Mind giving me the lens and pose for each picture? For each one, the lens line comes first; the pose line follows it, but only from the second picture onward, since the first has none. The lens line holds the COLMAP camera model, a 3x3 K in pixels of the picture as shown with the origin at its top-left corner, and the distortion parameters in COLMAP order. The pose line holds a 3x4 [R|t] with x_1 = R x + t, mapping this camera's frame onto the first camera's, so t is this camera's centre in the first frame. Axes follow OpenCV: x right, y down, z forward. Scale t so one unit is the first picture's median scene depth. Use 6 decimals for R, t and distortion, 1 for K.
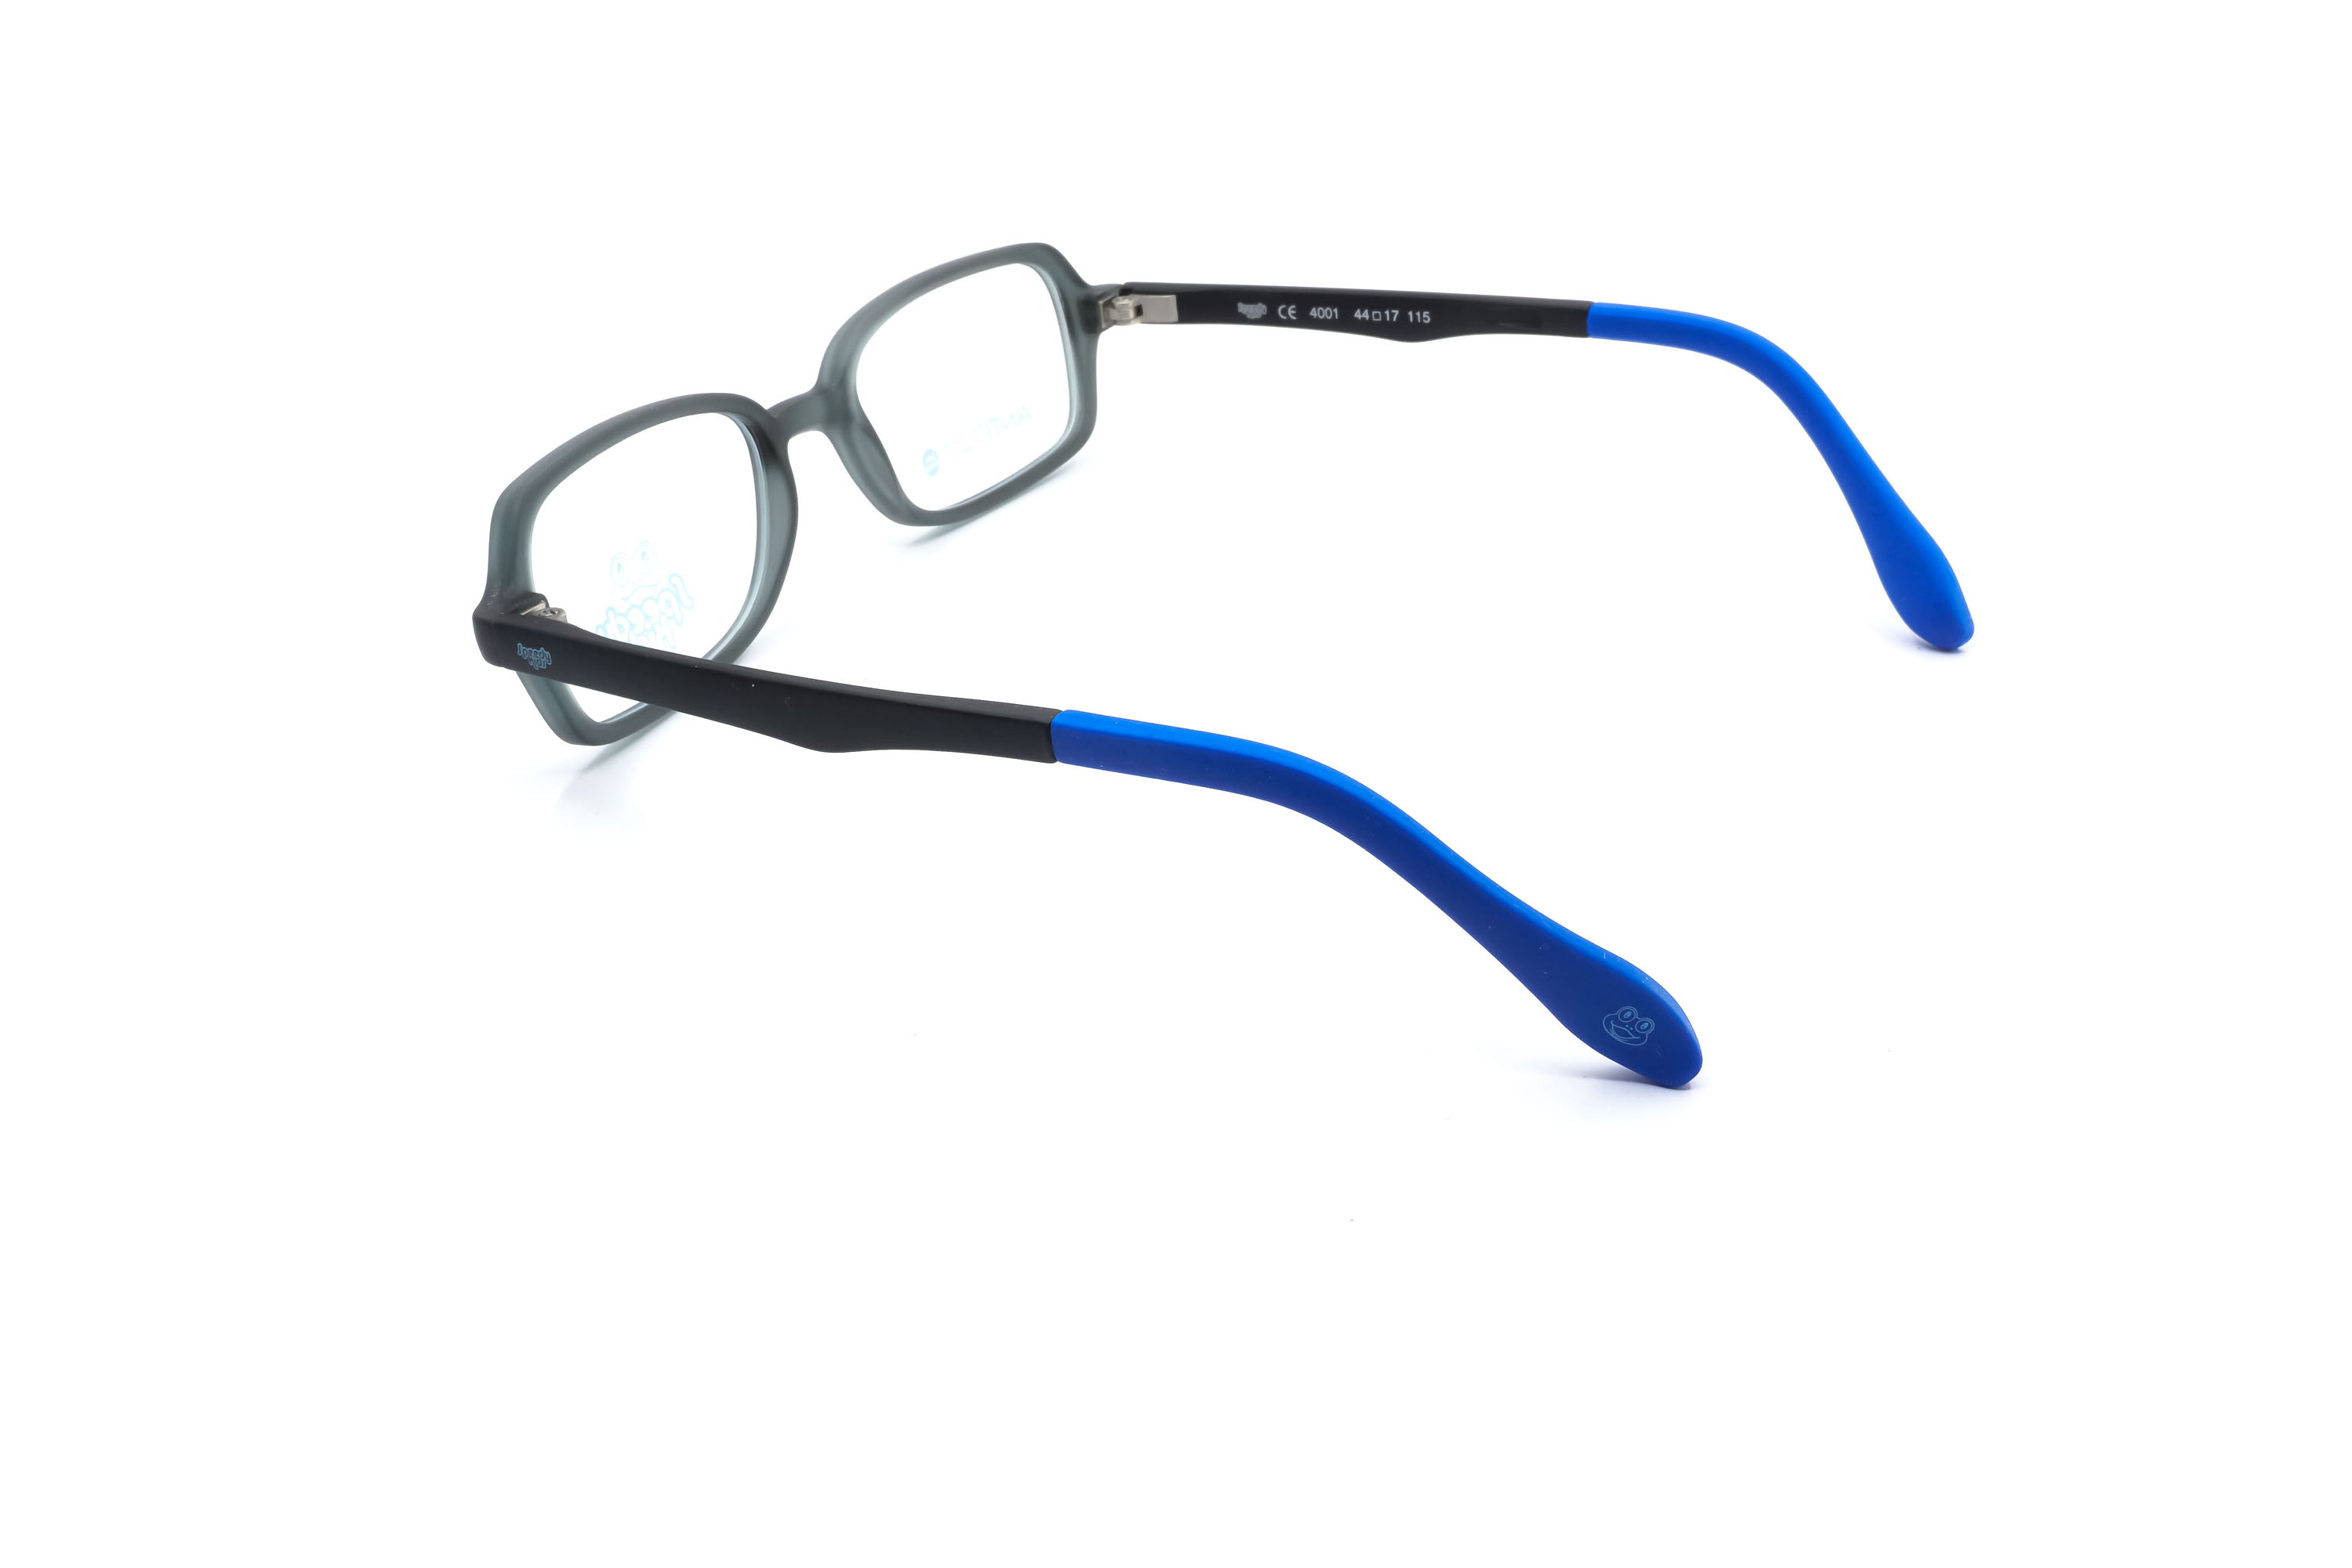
lens RADIAL K [[2390.9, 0, 1173.1], [0, 2390.9, 792.4], [0, 0, 1]] dist [0.001380, 0.000000]
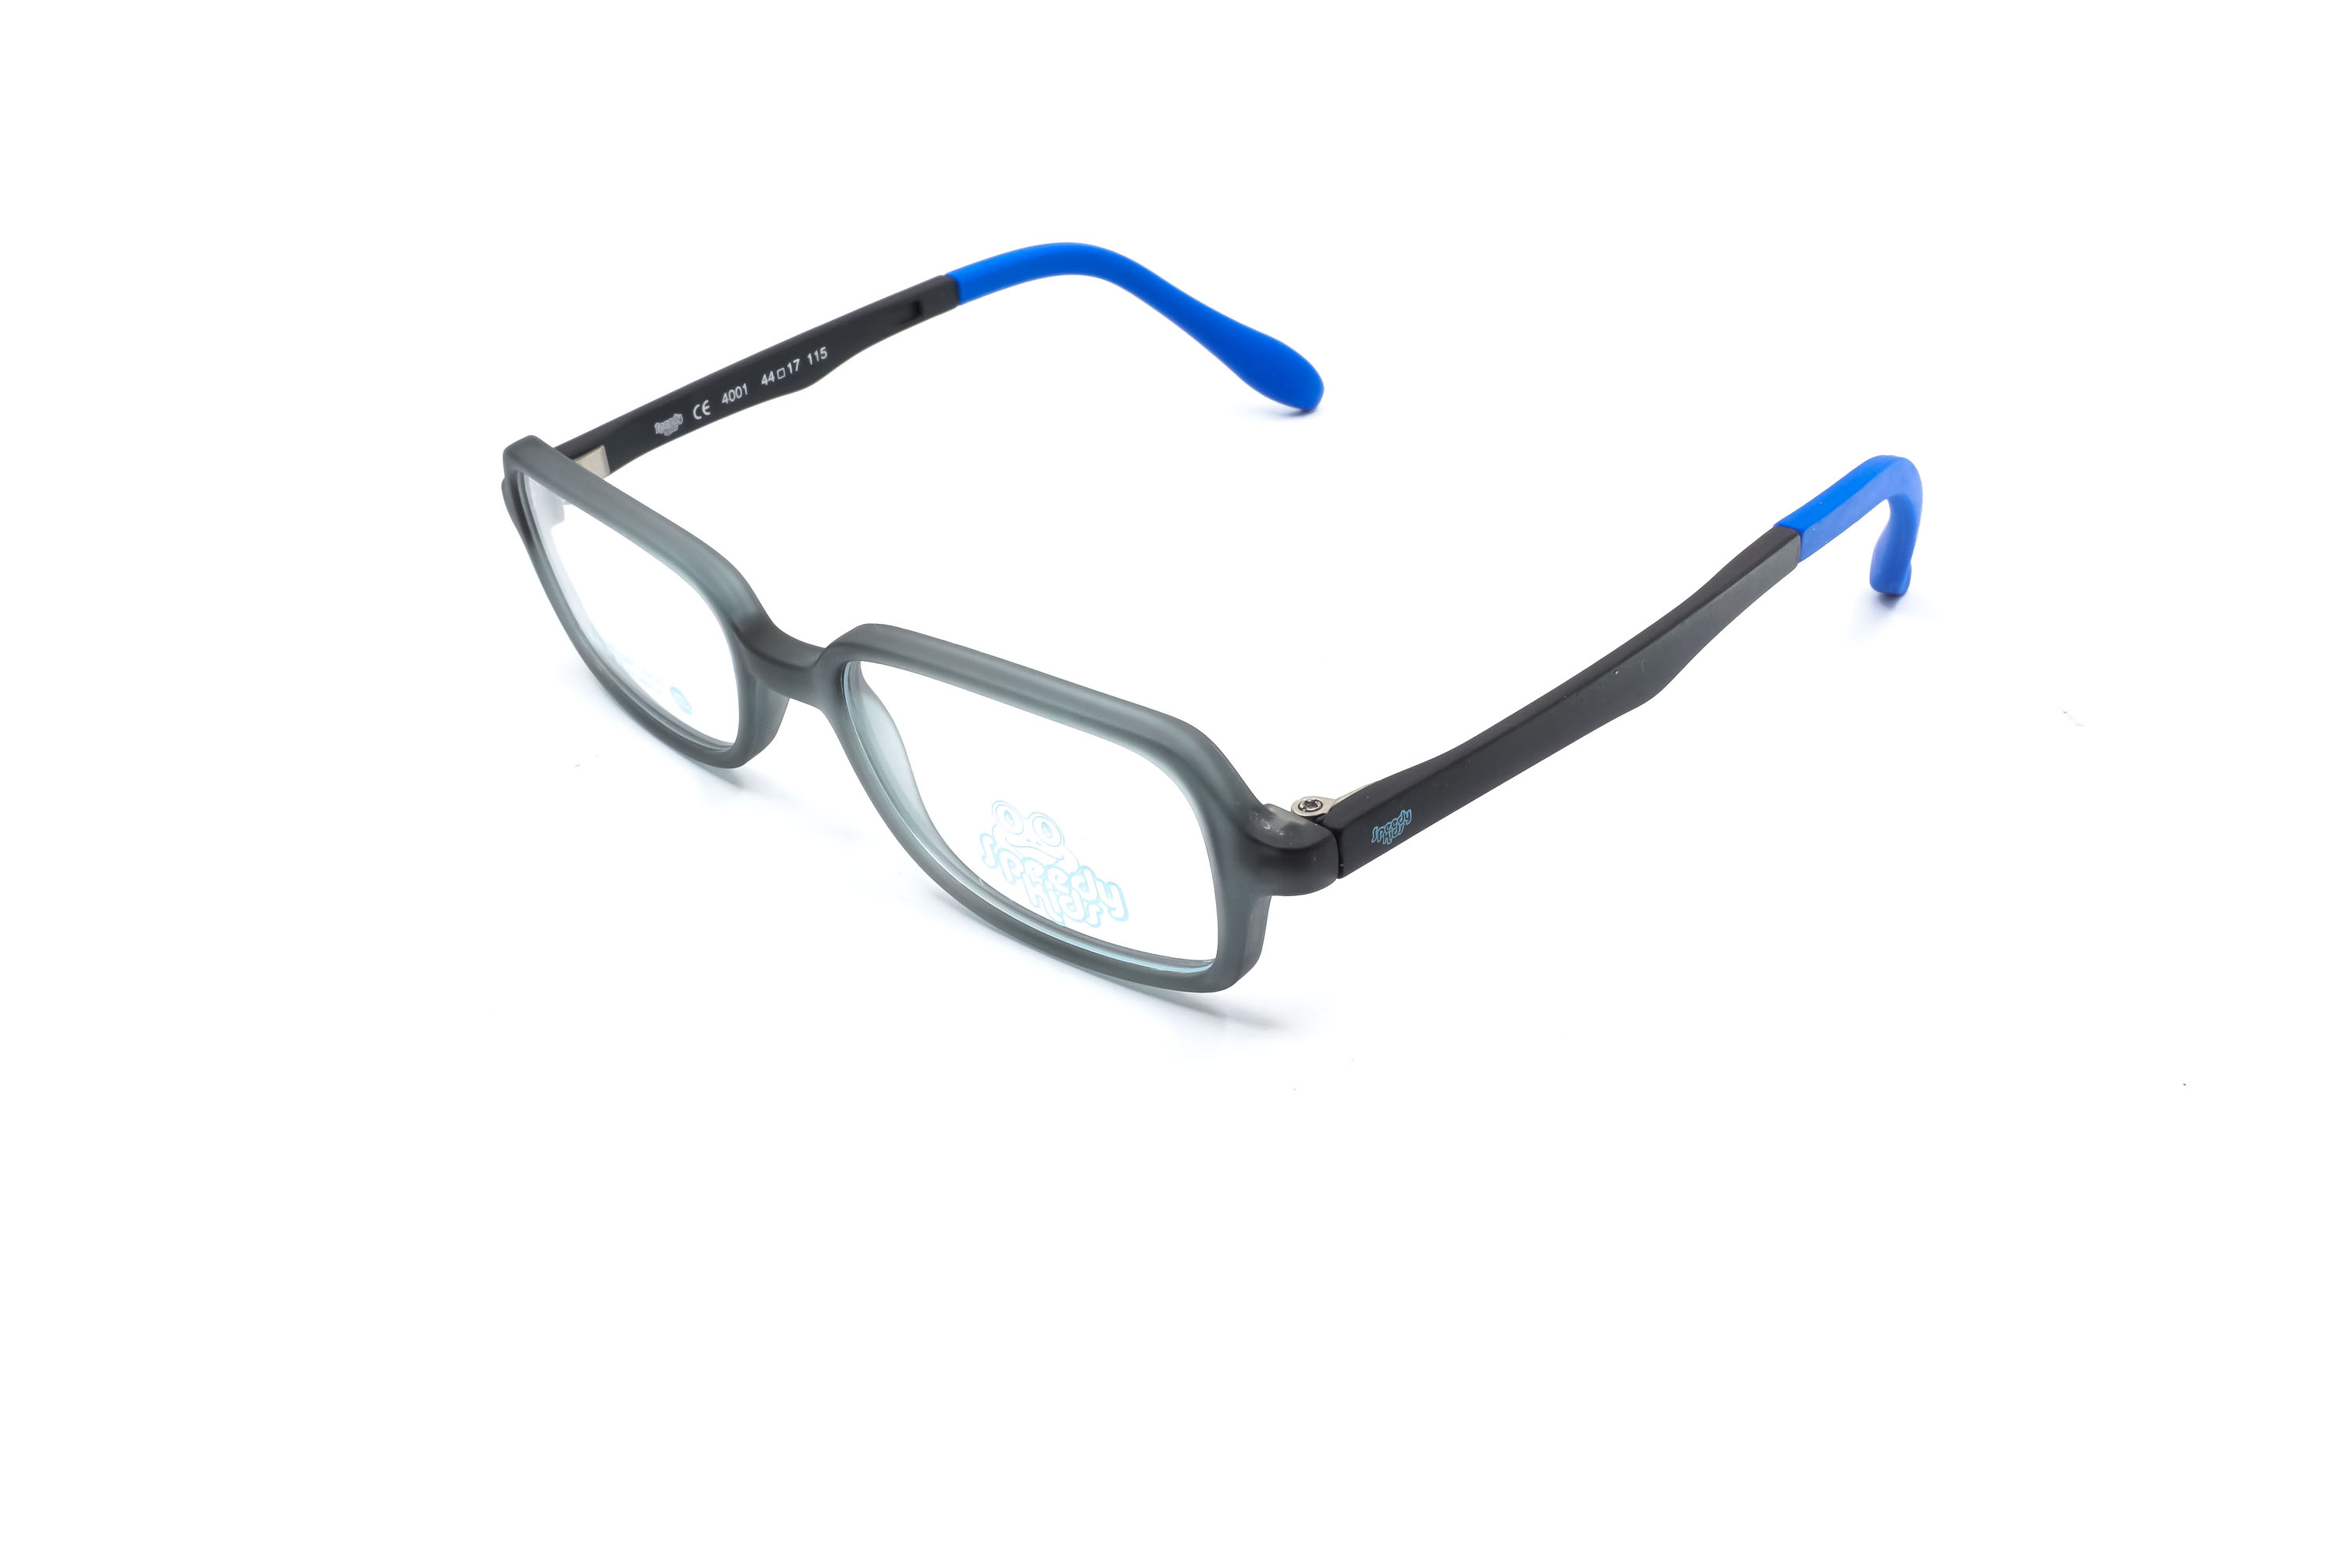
lens RADIAL K [[2390.9, 0, 1169.1], [0, 2390.9, 771.8], [0, 0, 1]] dist [0.001380, 0.000000]
pose [[0.256029, -0.458750, 0.850880, -0.764805], [0.487207, 0.821484, 0.296301, -0.278419], [-0.834912, 0.338693, 0.433830, 0.517654]]
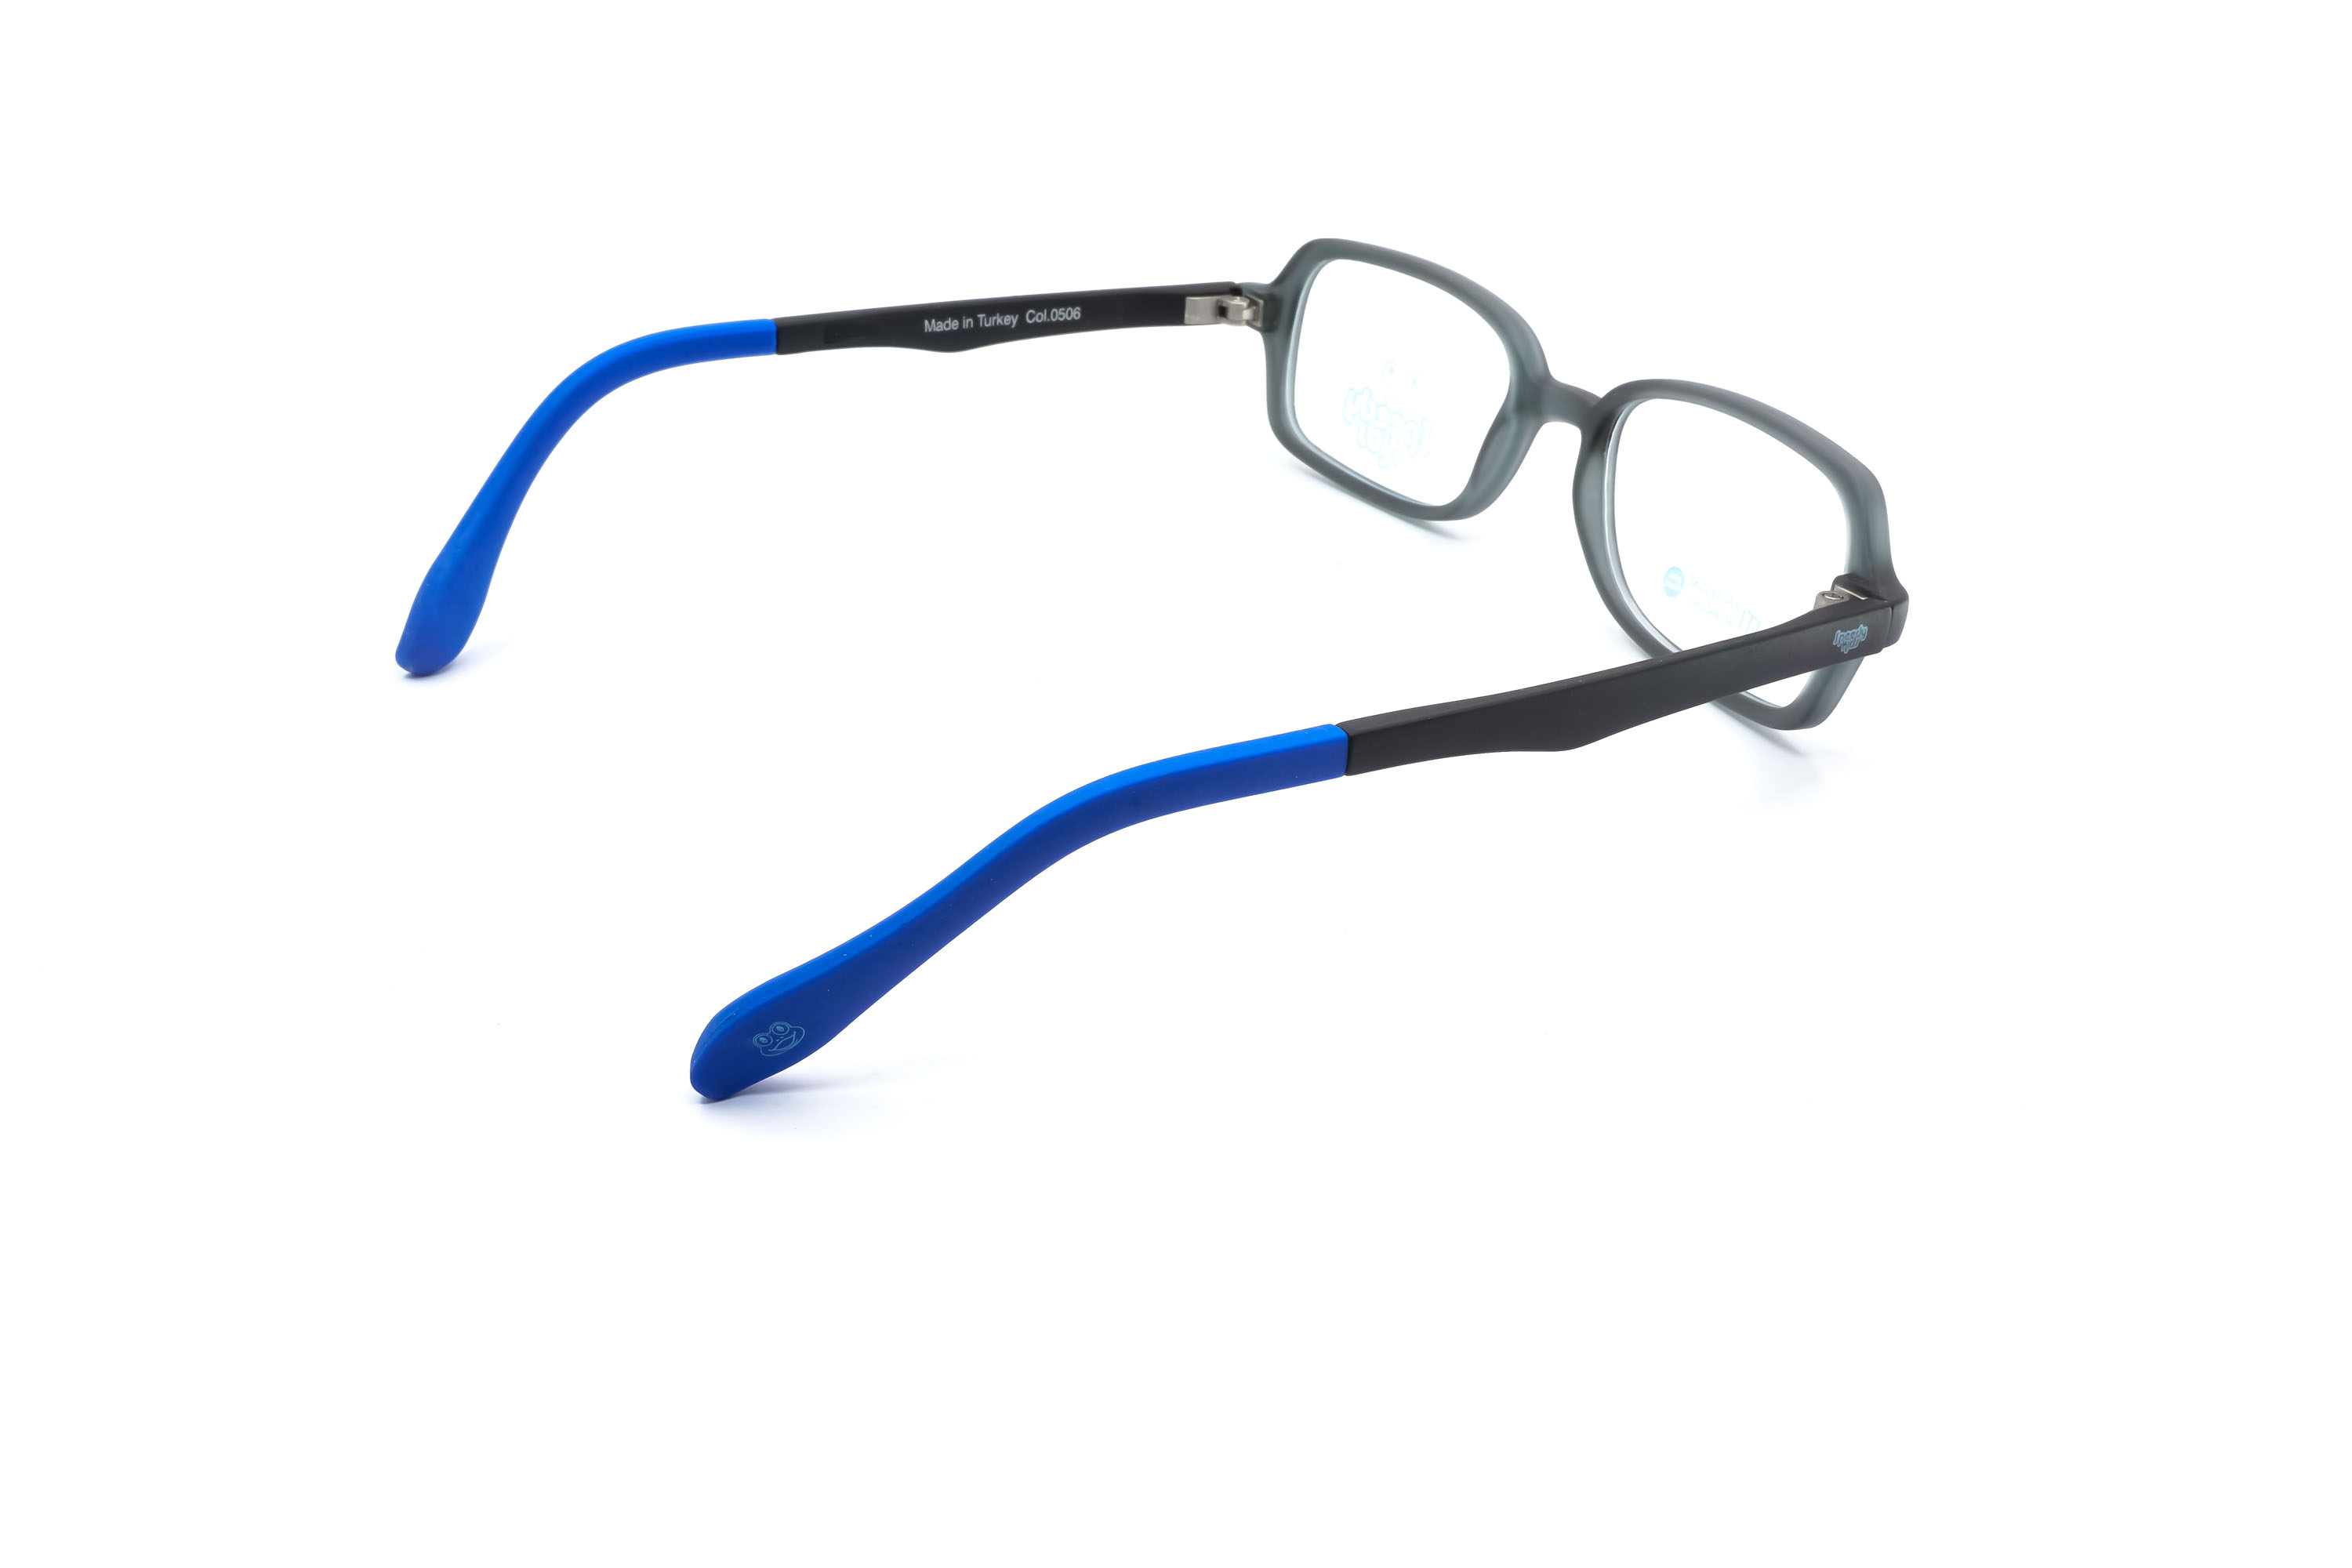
lens RADIAL K [[2390.9, 0, 1178.5], [0, 2390.9, 796.6], [0, 0, 1]] dist [0.001380, 0.000000]
pose [[-0.504285, 0.443562, -0.740911, 0.680971], [-0.402392, 0.638447, 0.656099, -0.593427], [0.764053, 0.628998, -0.143474, 1.036685]]
